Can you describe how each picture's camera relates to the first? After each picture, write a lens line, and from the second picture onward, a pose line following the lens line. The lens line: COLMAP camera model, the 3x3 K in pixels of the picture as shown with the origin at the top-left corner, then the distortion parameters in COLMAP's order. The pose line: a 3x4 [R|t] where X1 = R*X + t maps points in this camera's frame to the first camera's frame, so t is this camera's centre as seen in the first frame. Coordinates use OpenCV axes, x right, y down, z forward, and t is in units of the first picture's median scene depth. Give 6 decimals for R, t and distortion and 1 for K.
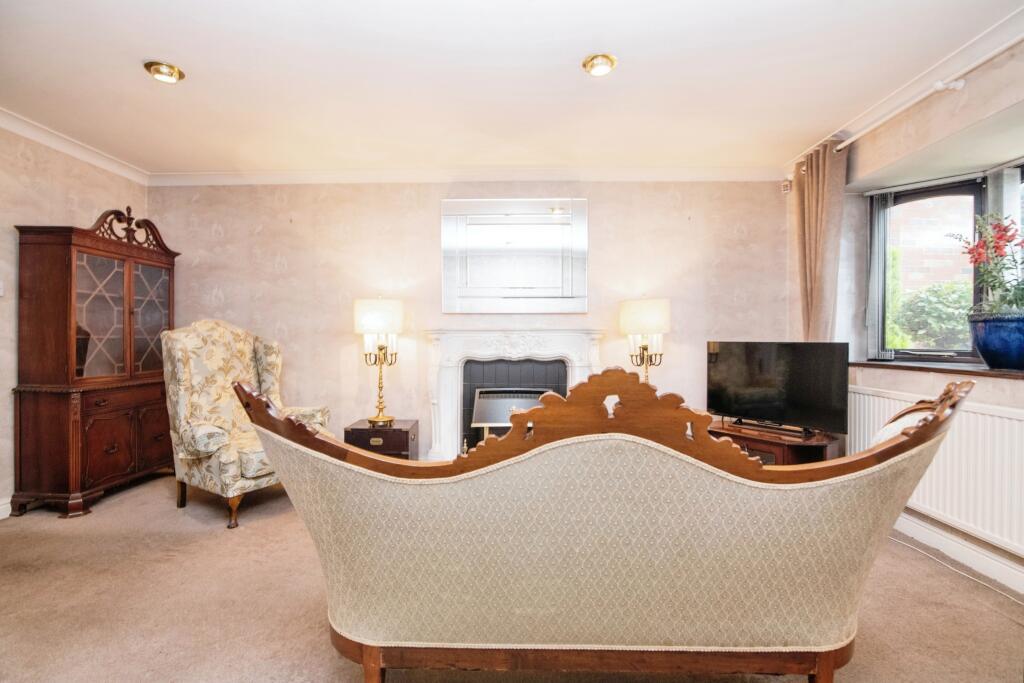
lens RADIAL K [[476.7, 0, 516.5], [0, 476.7, 341.2], [0, 0, 1]] dist [-0.013396, 0.000346]
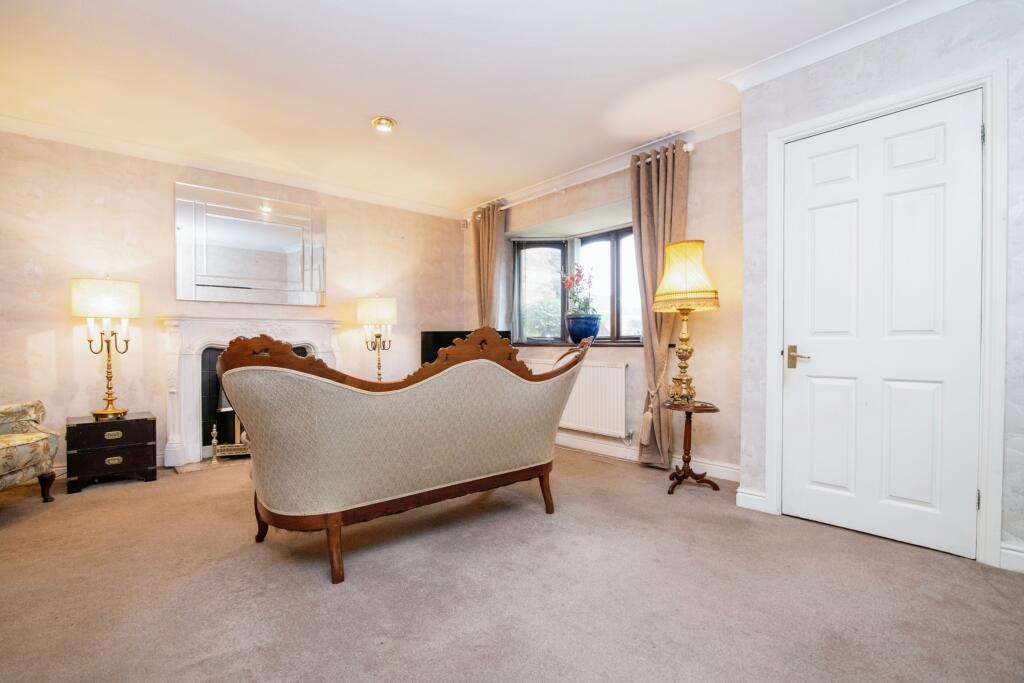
lens RADIAL K [[476.7, 0, 503.6], [0, 476.7, 340.6], [0, 0, 1]] dist [-0.013396, 0.000346]
pose [[0.752865, 0.000841, 0.658174, -0.327085], [0.005711, 0.999953, -0.007810, 0.040176], [-0.658150, 0.009638, 0.752825, -0.182010]]
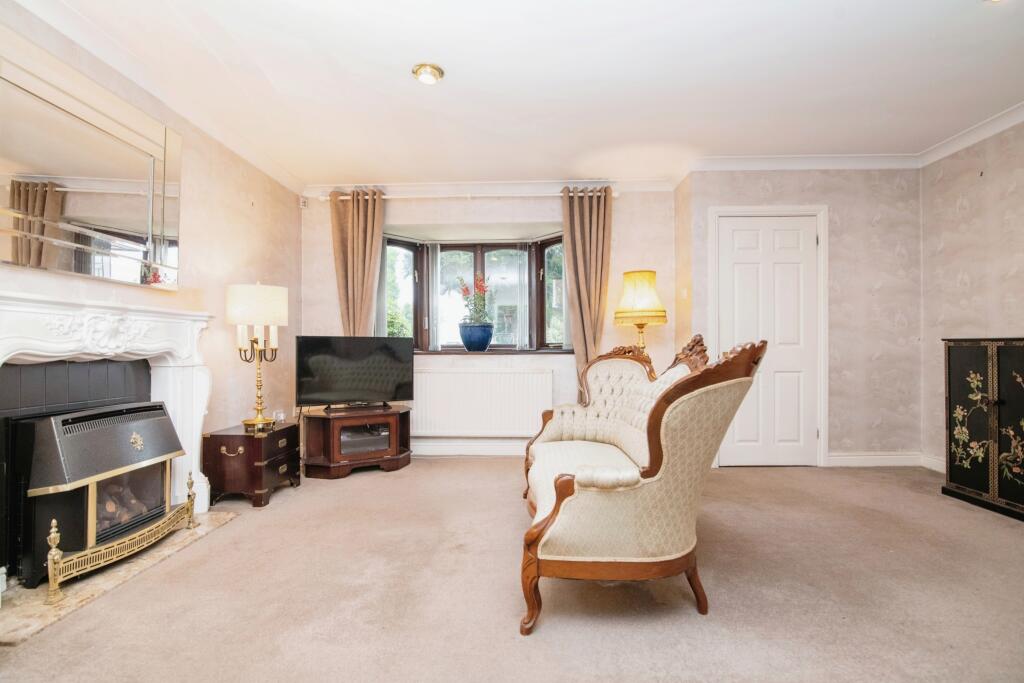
lens RADIAL K [[476.7, 0, 503.9], [0, 476.7, 336.8], [0, 0, 1]] dist [-0.013396, 0.000346]
pose [[0.021808, 0.030176, 0.999307, -0.622510], [0.008861, 0.999499, -0.030375, 0.039185], [-0.999723, 0.009517, 0.021530, 0.564784]]
